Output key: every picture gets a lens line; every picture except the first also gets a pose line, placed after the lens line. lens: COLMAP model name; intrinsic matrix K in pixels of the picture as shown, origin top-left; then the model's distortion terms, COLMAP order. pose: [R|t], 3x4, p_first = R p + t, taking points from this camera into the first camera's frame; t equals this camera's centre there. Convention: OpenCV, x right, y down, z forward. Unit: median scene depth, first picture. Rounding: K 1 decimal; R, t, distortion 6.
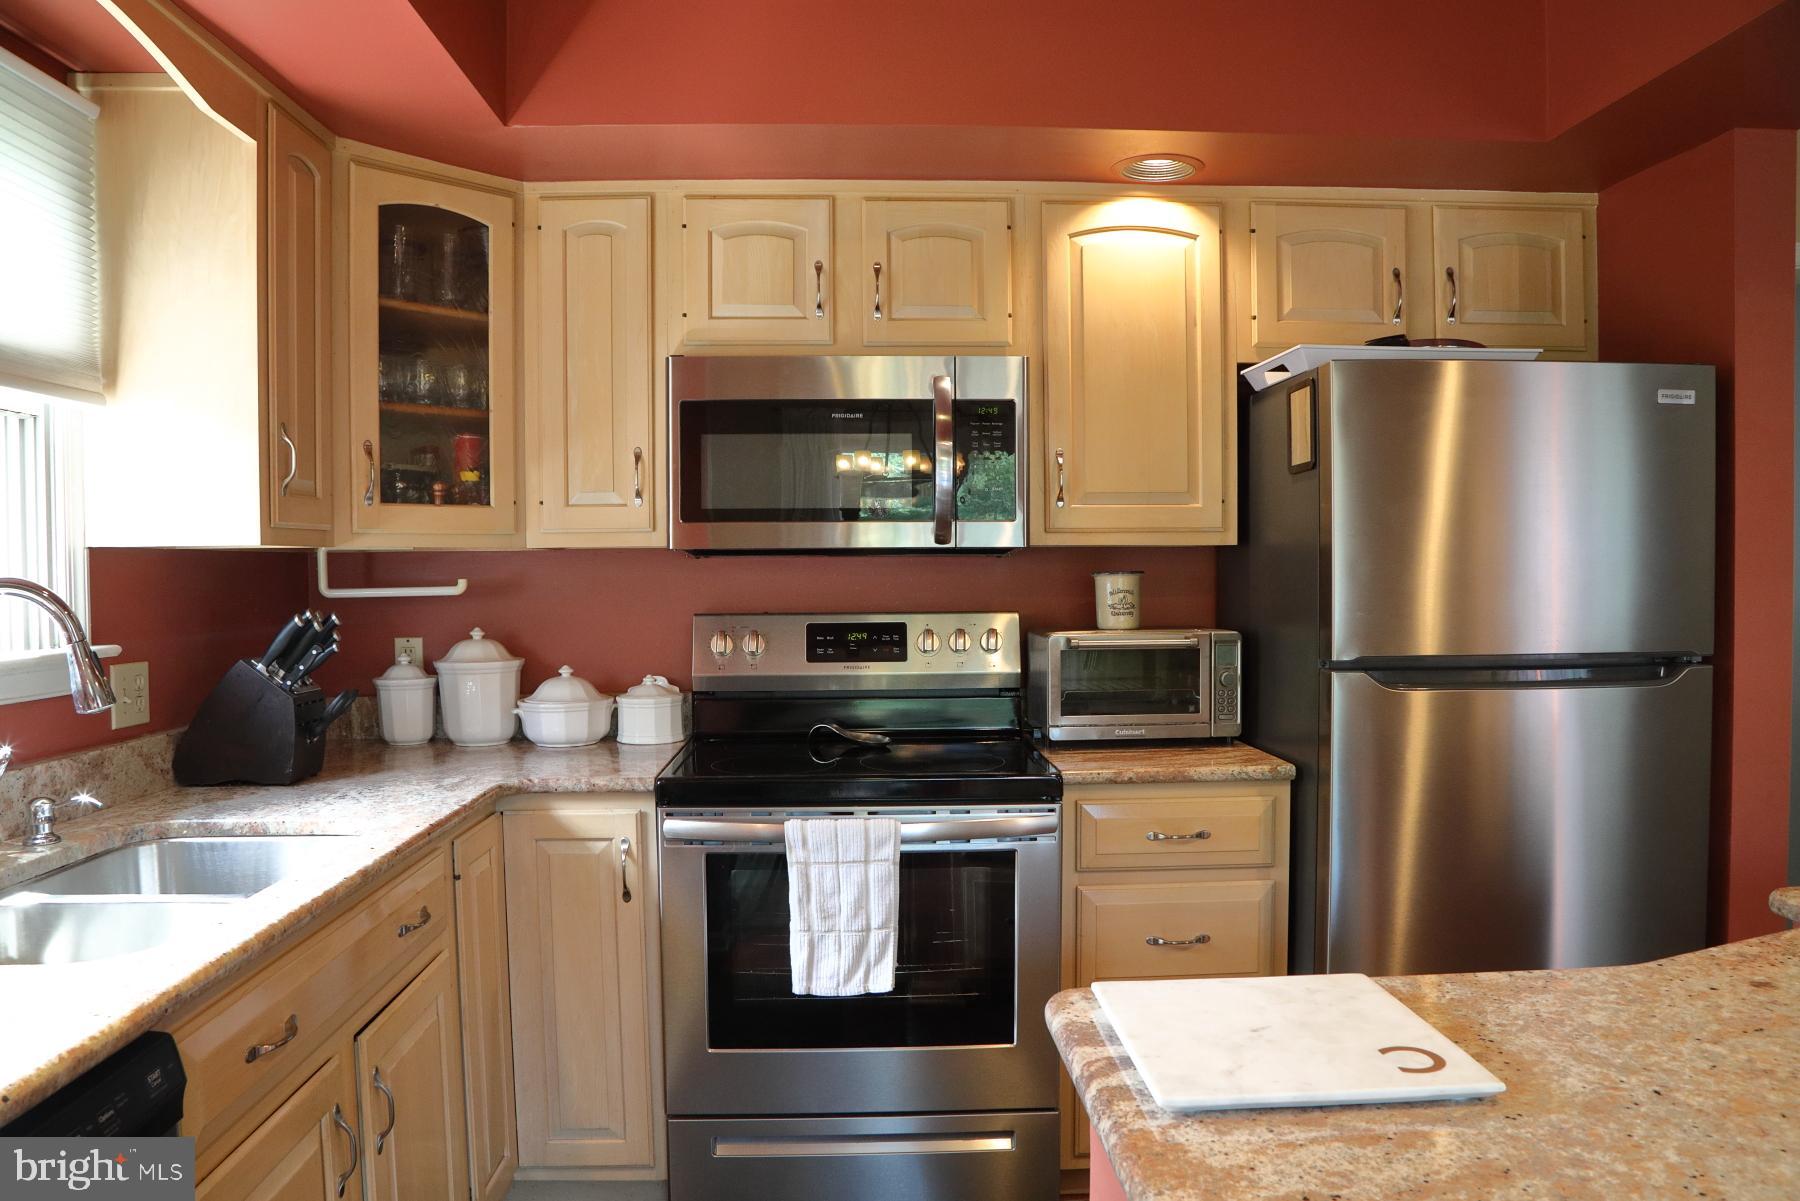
lens RADIAL K [[1257.8, 0, 900.8], [0, 1257.8, 608.0], [0, 0, 1]] dist [-0.122314, 0.074460]
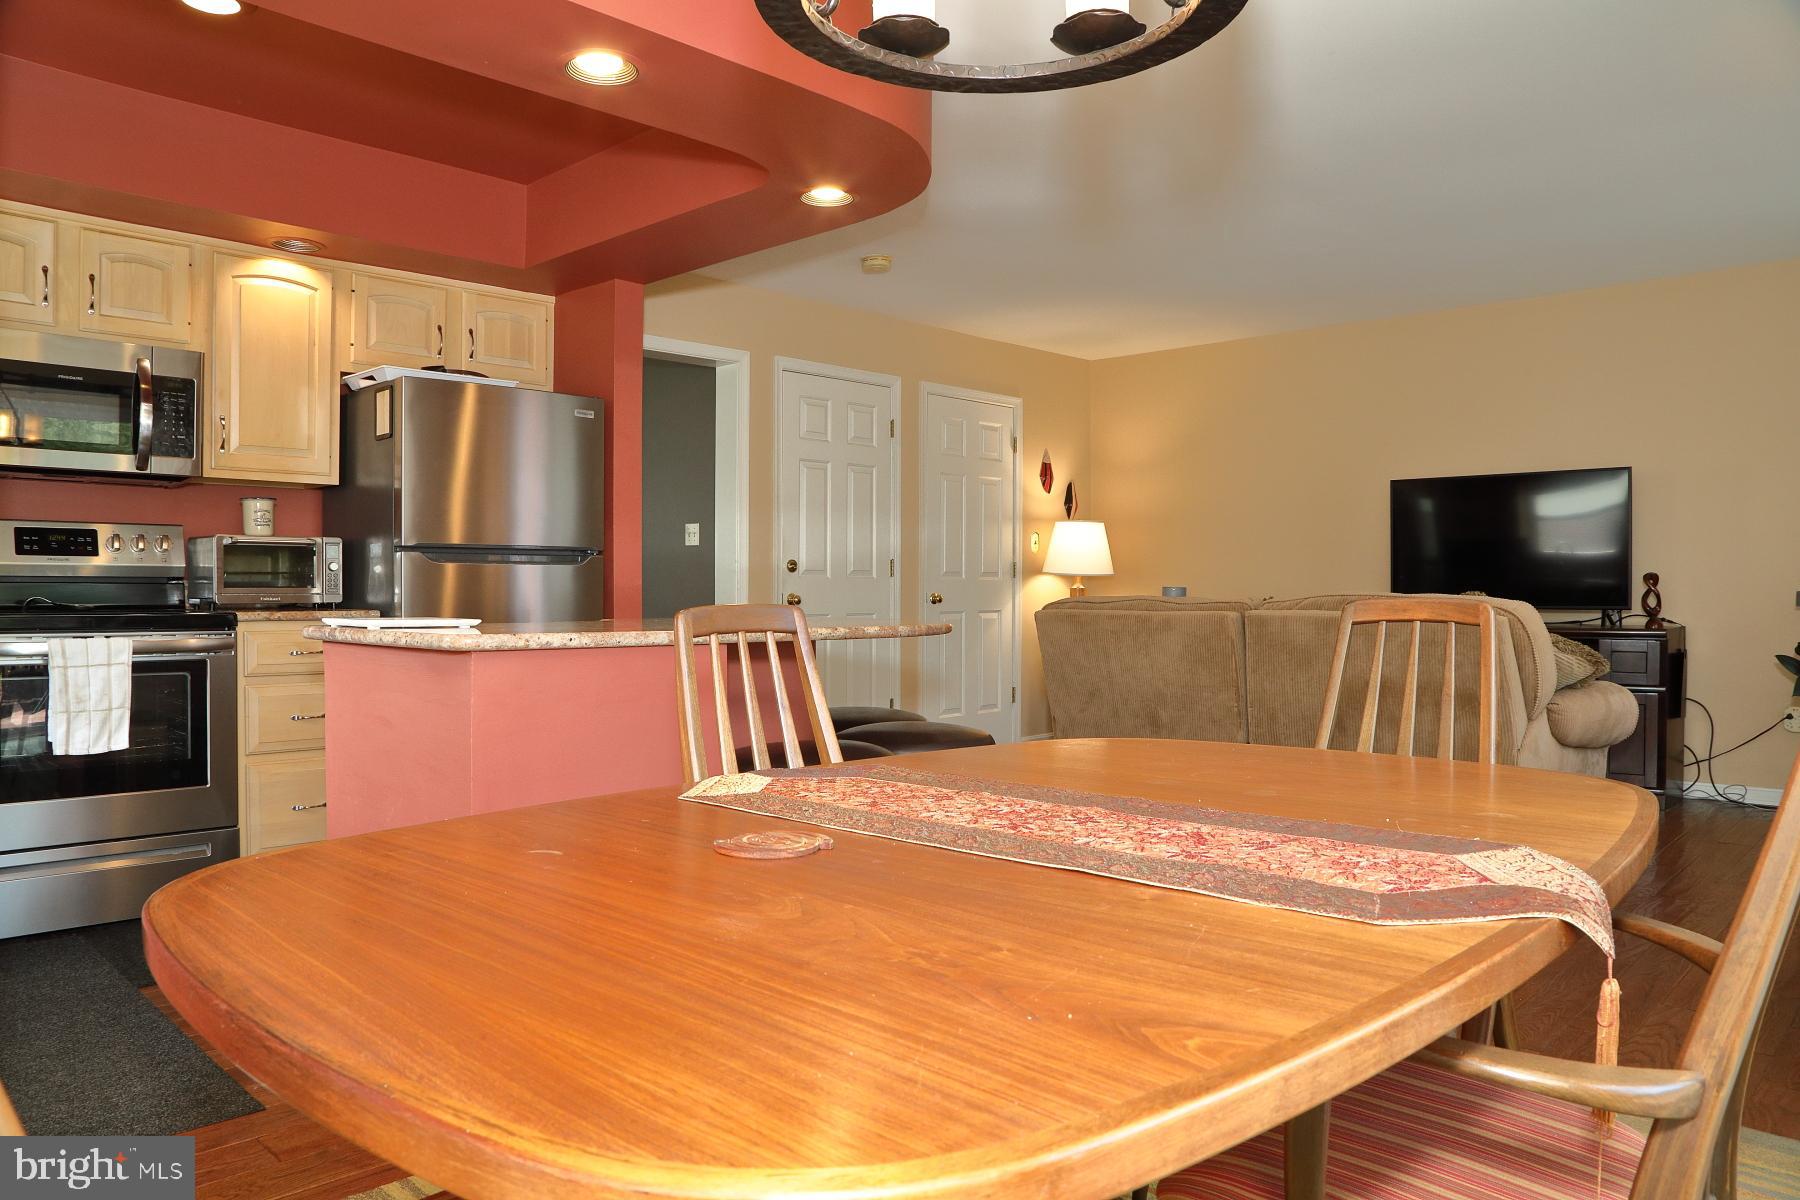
lens RADIAL K [[1257.8, 0, 900.8], [0, 1257.8, 607.5], [0, 0, 1]] dist [-0.122314, 0.074460]
pose [[0.729010, 0.002461, 0.684498, -0.297645], [0.011762, 0.999801, -0.016122, 0.147750], [-0.684402, 0.019804, 0.728836, -0.673302]]
